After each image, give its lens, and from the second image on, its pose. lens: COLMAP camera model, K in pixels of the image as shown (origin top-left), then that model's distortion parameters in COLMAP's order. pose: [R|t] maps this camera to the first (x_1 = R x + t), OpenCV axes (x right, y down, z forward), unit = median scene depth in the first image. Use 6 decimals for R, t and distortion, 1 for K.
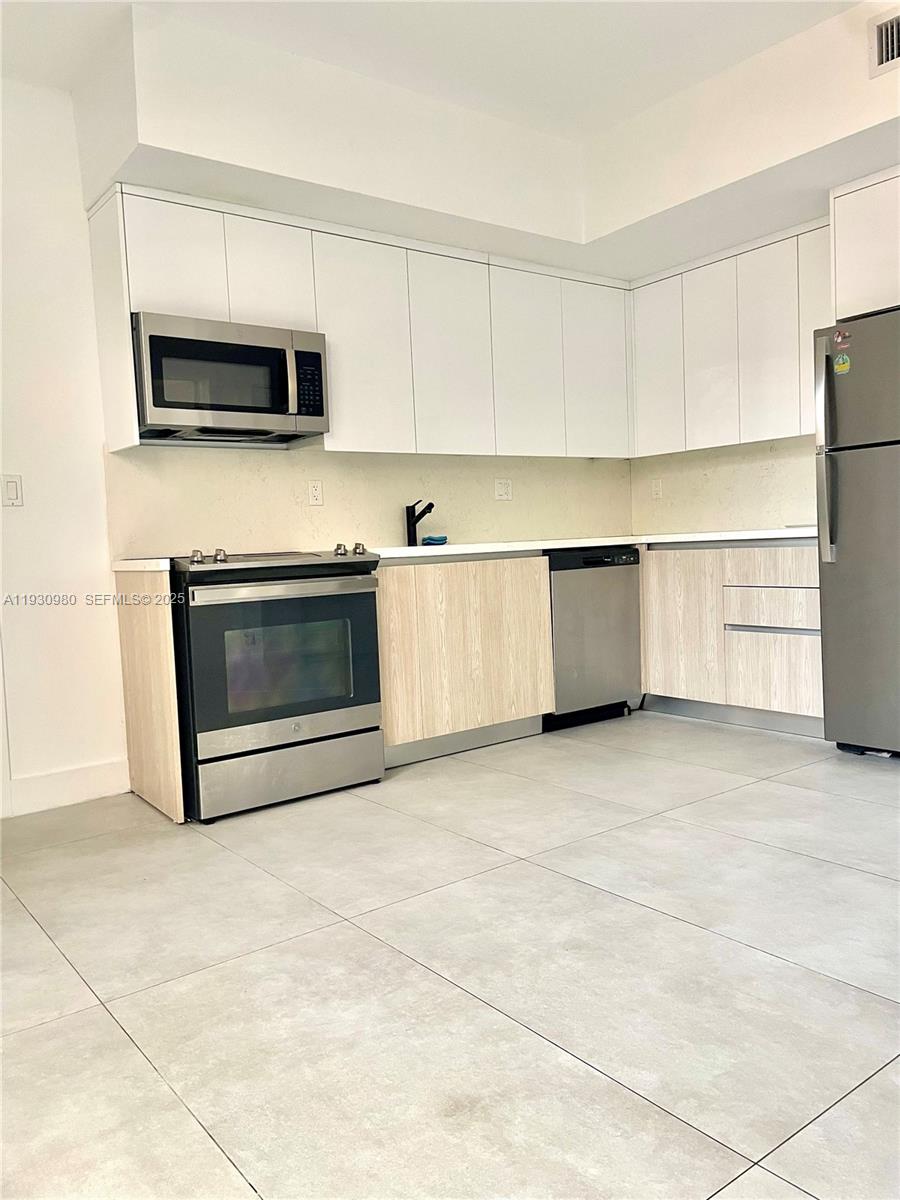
lens RADIAL K [[905.5, 0, 457.5], [0, 905.5, 593.3], [0, 0, 1]] dist [0.088700, -0.116505]
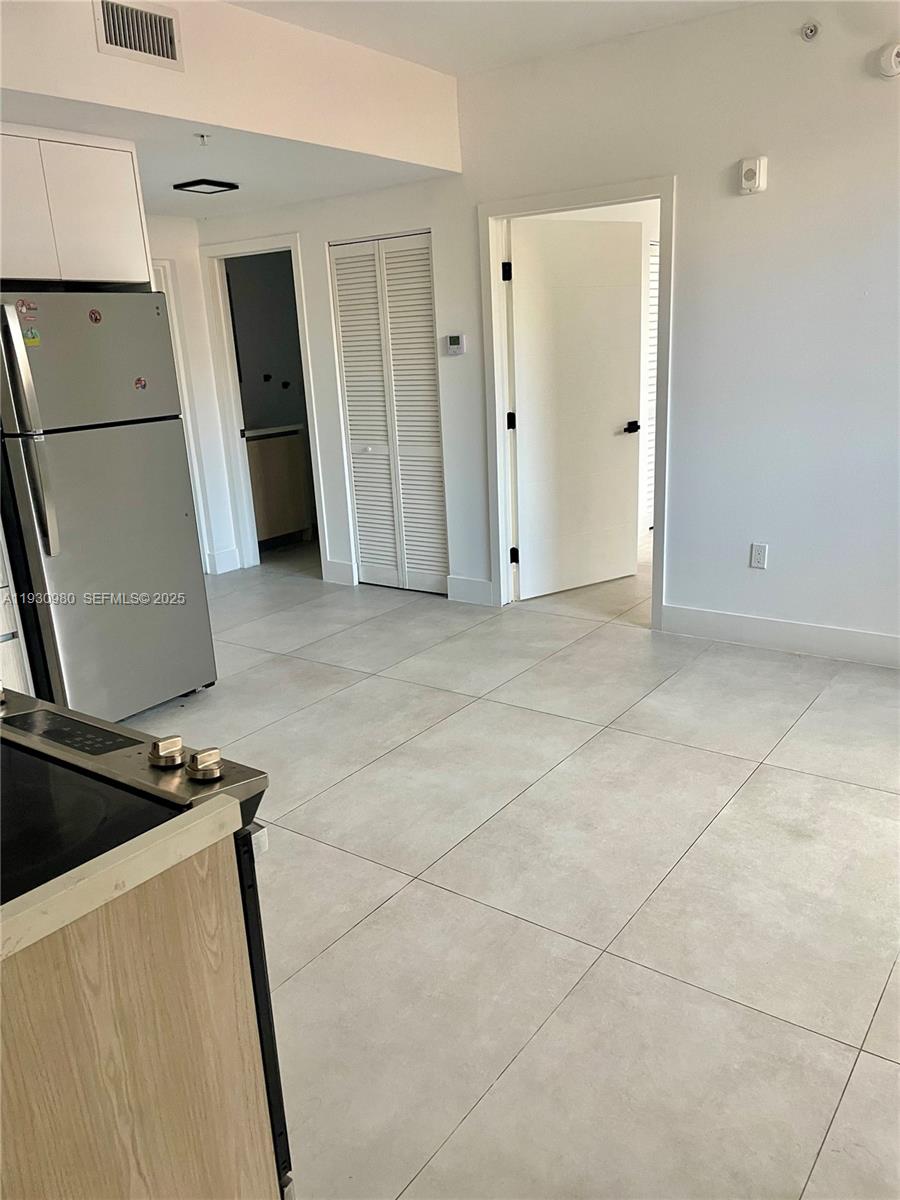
lens RADIAL K [[905.5, 0, 460.3], [0, 905.5, 599.4], [0, 0, 1]] dist [0.088700, -0.116505]
pose [[-0.286875, -0.204703, 0.935842, -0.682009], [0.120185, 0.961494, 0.247155, -0.197501], [-0.950399, 0.183377, -0.251227, 0.983113]]
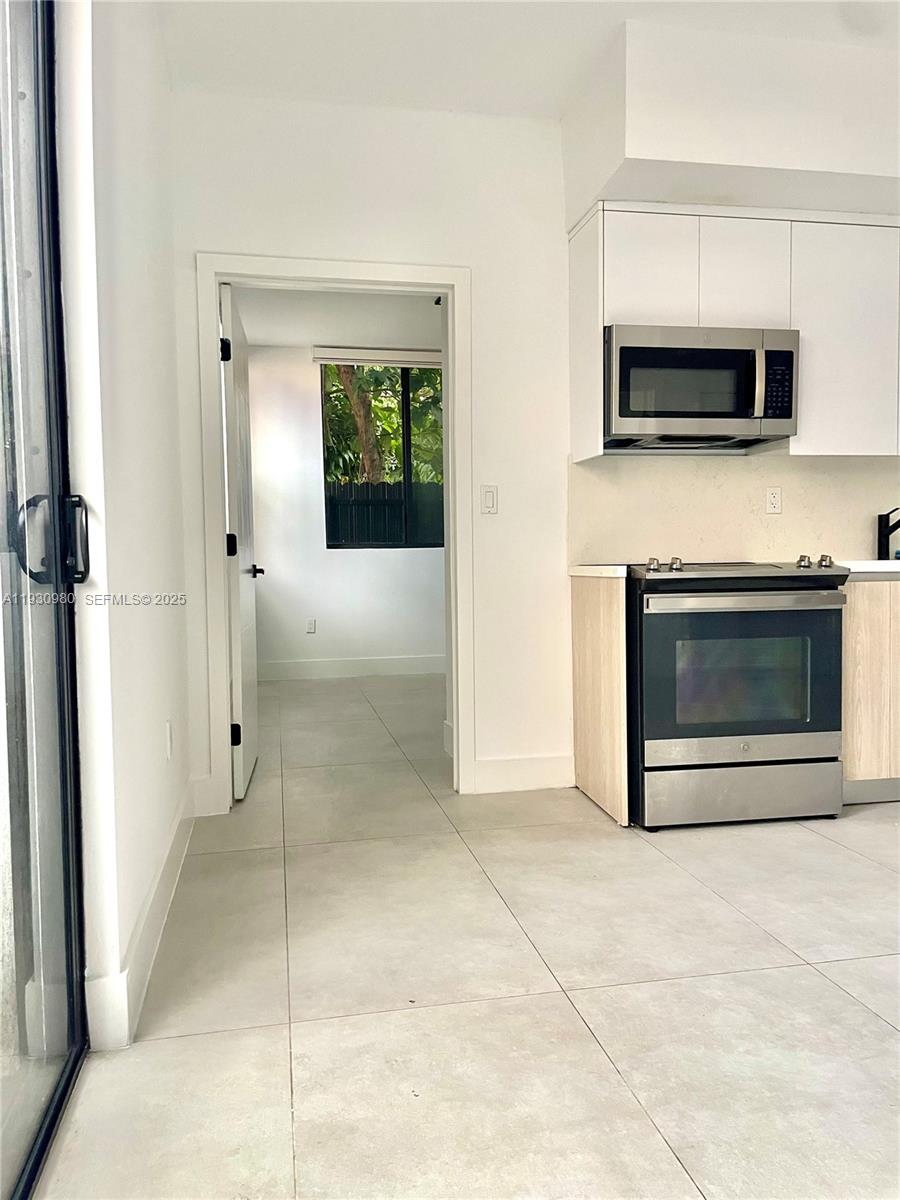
lens RADIAL K [[905.5, 0, 456.6], [0, 905.5, 604.4], [0, 0, 1]] dist [0.088700, -0.116505]
pose [[0.896830, 0.052487, -0.439250, -0.038849], [-0.051554, 0.998571, 0.014061, 0.000749], [0.439360, 0.010035, 0.898255, 0.007254]]
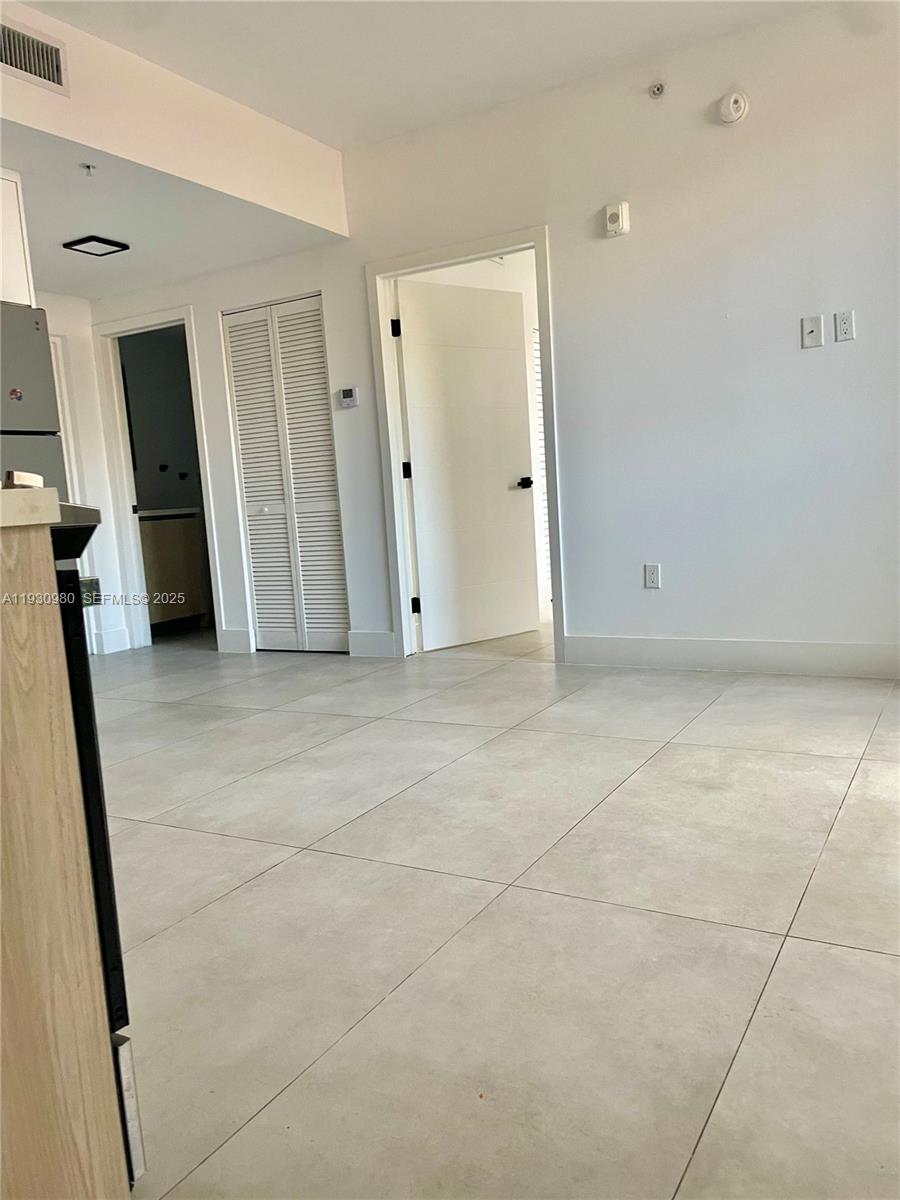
lens RADIAL K [[905.5, 0, 461.2], [0, 905.5, 593.4], [0, 0, 1]] dist [0.088700, -0.116505]
pose [[-0.381173, -0.028992, 0.924049, -0.683616], [0.141899, 0.985830, 0.089464, -0.008311], [-0.913549, 0.165223, -0.371658, 0.986569]]
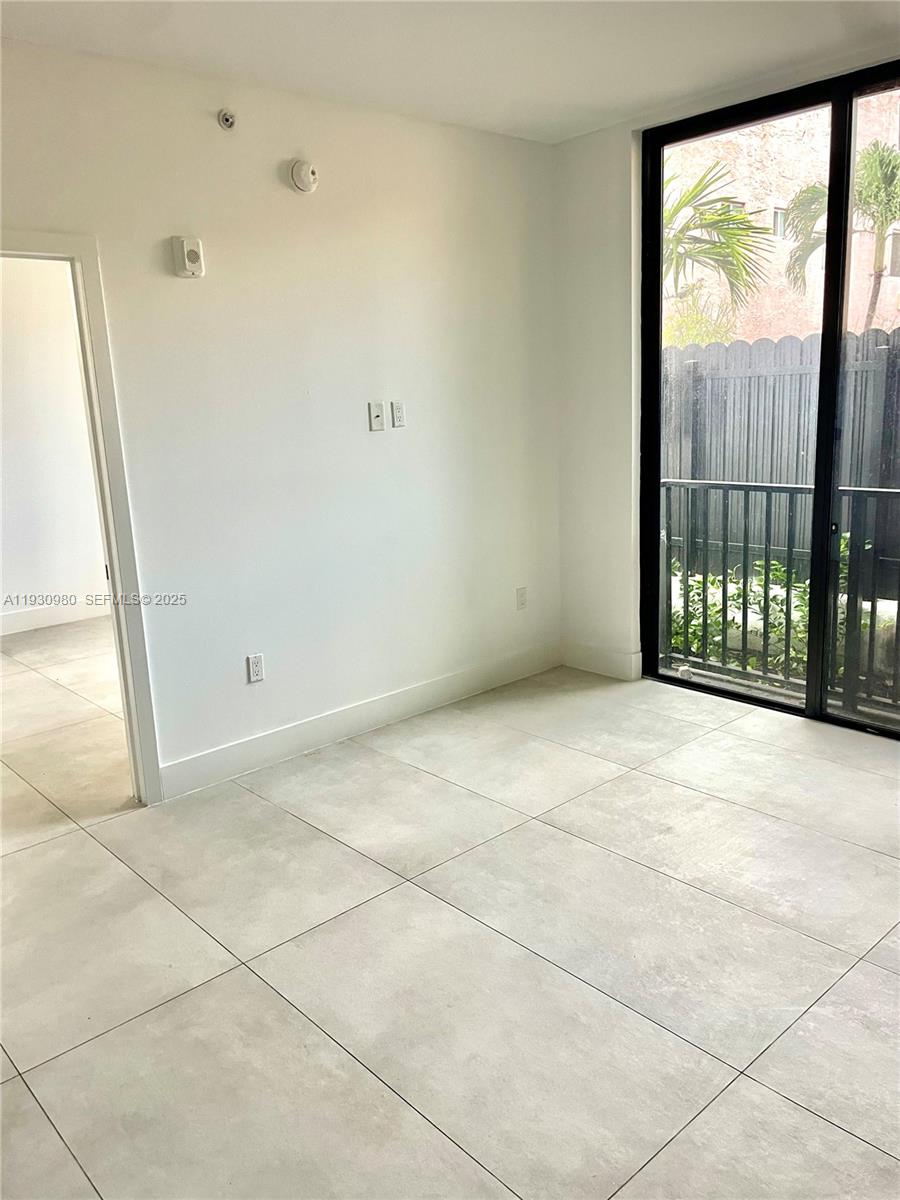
lens RADIAL K [[905.5, 0, 458.2], [0, 905.5, 599.8], [0, 0, 1]] dist [0.088700, -0.116505]
pose [[-0.992168, 0.107317, -0.063921, 0.271848], [0.084837, 0.954540, 0.285754, -0.287585], [0.091681, 0.278093, -0.956169, 1.385258]]
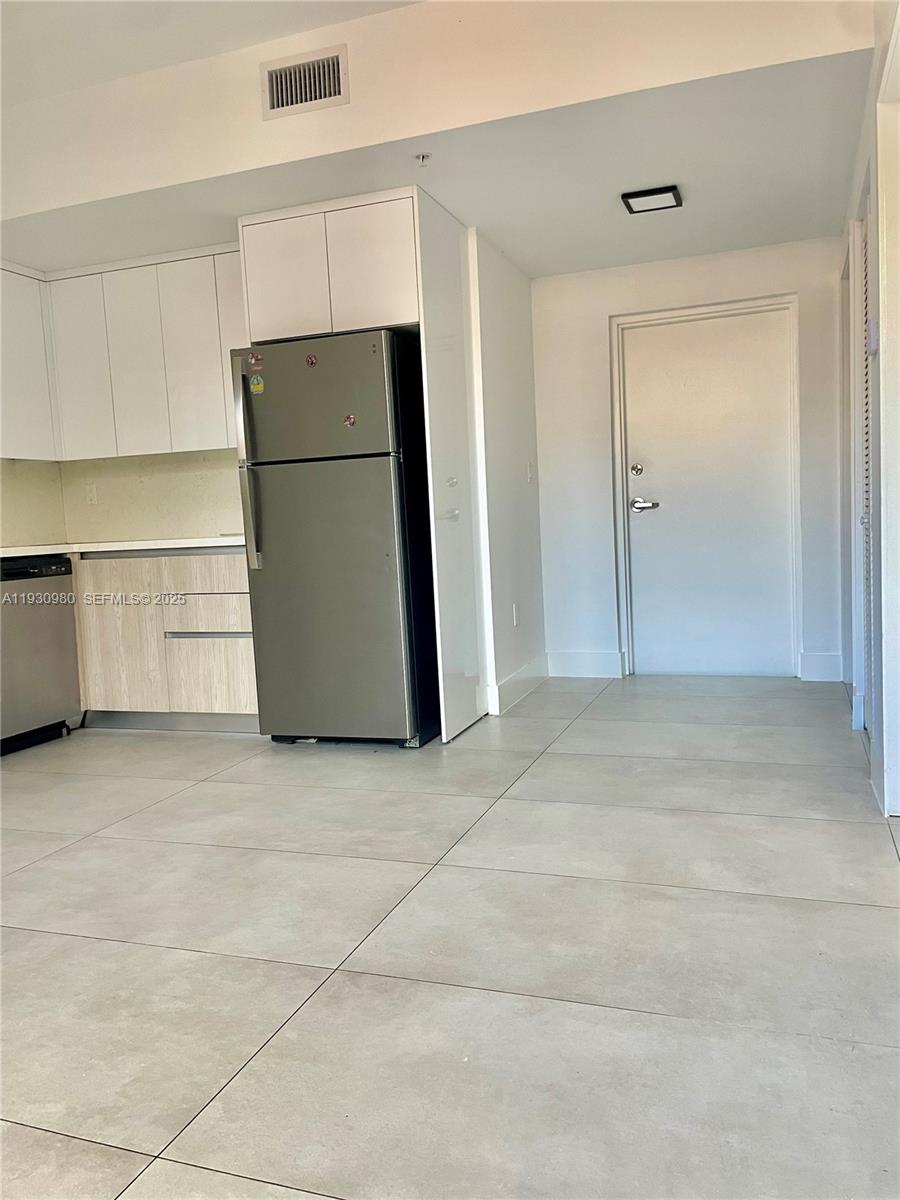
lens RADIAL K [[905.5, 0, 461.8], [0, 905.5, 601.0], [0, 0, 1]] dist [0.088700, -0.116505]
pose [[0.840217, -0.044562, 0.540416, 0.035633], [0.042703, 0.998960, 0.015982, -0.003766], [-0.540566, 0.009649, 0.841246, -0.028868]]
